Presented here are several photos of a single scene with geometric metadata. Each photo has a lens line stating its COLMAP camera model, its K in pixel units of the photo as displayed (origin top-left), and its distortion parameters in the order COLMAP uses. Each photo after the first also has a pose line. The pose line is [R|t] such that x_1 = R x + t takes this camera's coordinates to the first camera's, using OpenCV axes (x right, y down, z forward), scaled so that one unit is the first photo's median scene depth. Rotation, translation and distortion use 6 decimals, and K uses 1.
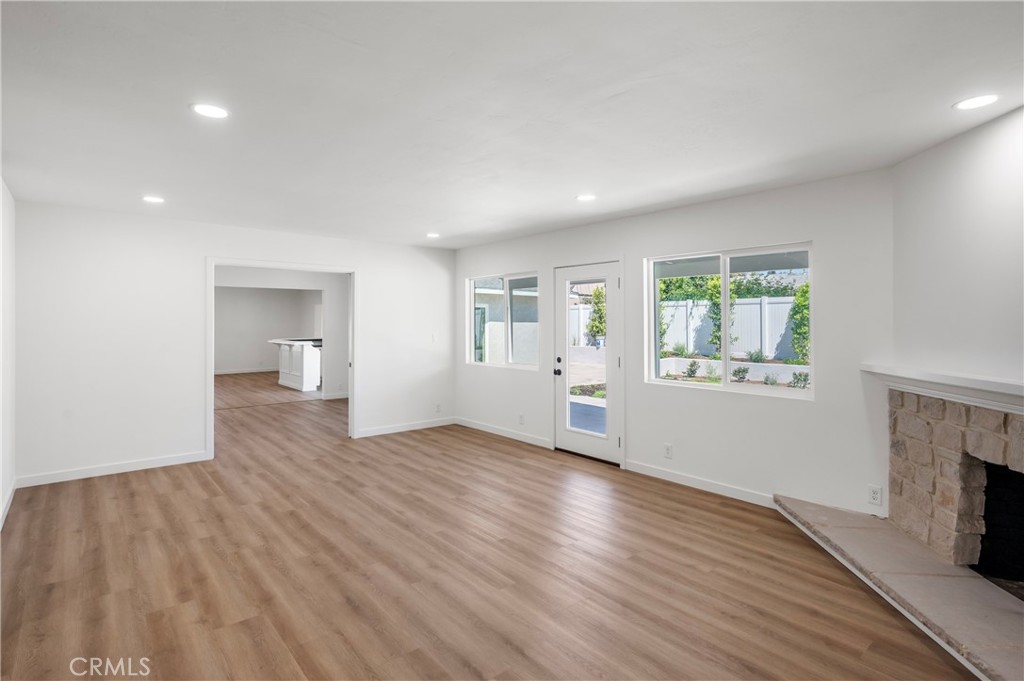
lens RADIAL K [[519.3, 0, 510.1], [0, 519.3, 334.2], [0, 0, 1]] dist [0.003607, 0.000878]
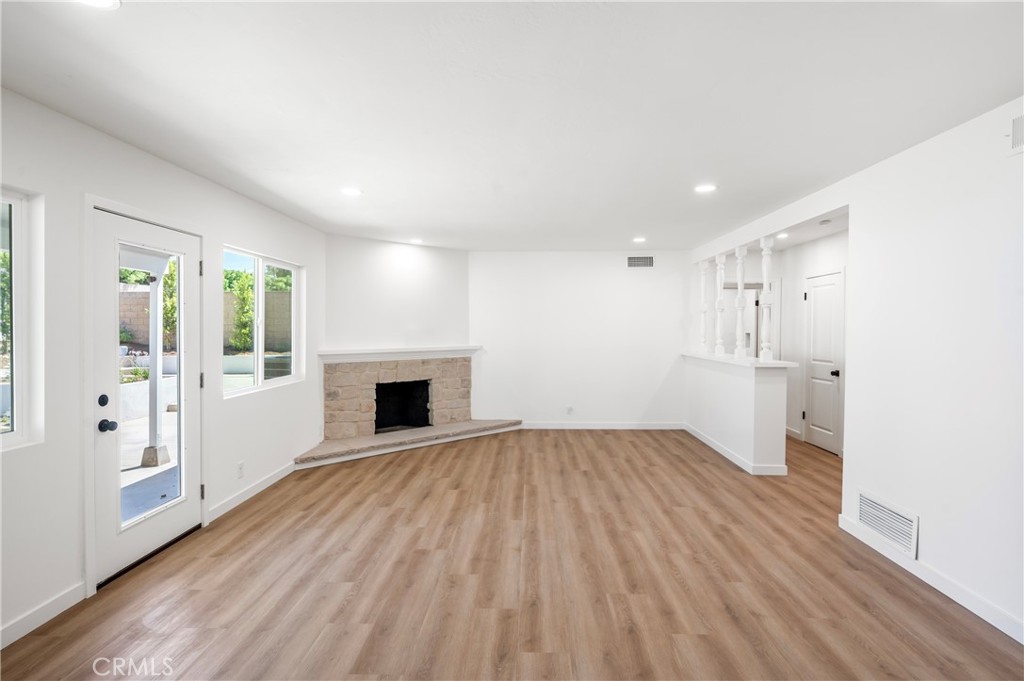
lens RADIAL K [[539.3, 0, 510.4], [0, 539.3, 337.0], [0, 0, 1]] dist [-0.003433, -0.000924]
pose [[-0.749126, -0.012170, 0.662316, -0.888327], [0.015237, 0.999250, 0.035596, -0.038345], [-0.662253, 0.036758, -0.748378, 1.884863]]
